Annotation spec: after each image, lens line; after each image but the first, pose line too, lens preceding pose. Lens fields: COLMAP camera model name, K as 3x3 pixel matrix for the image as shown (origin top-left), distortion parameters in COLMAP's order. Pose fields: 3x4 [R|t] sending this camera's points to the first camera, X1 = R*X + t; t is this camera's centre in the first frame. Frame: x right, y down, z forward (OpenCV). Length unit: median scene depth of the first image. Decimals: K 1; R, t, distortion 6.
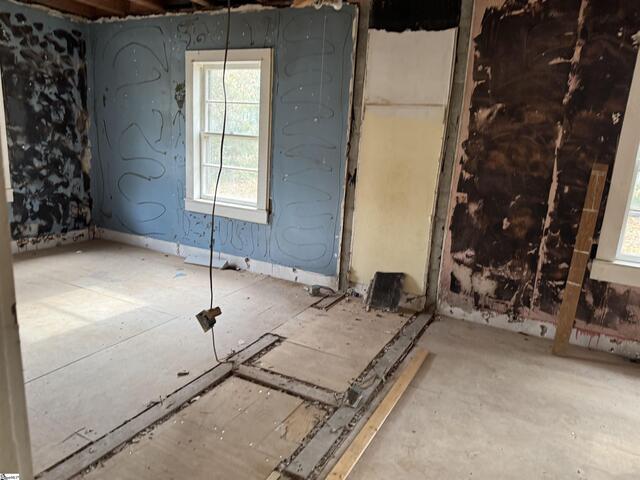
lens RADIAL K [[444.7, 0, 316.2], [0, 444.7, 240.5], [0, 0, 1]] dist [0.040477, -0.041527]
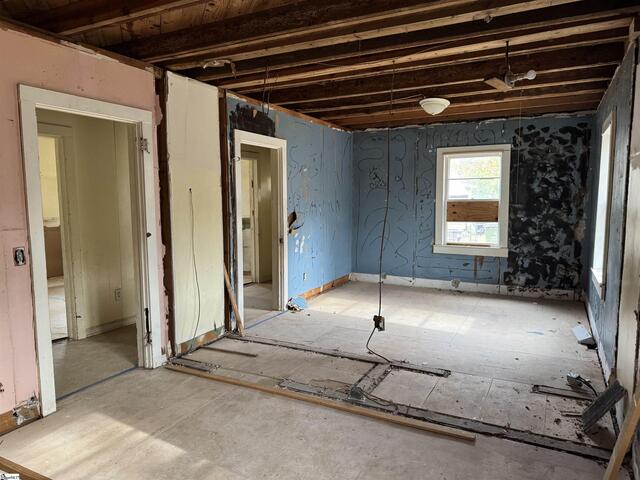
lens RADIAL K [[444.7, 0, 317.1], [0, 444.7, 239.8], [0, 0, 1]] dist [0.040477, -0.041527]
pose [[0.007088, 0.035804, -0.999334, 0.676694], [-0.212066, 0.976681, 0.033488, -0.058304], [0.977230, 0.211688, 0.014515, 0.372365]]
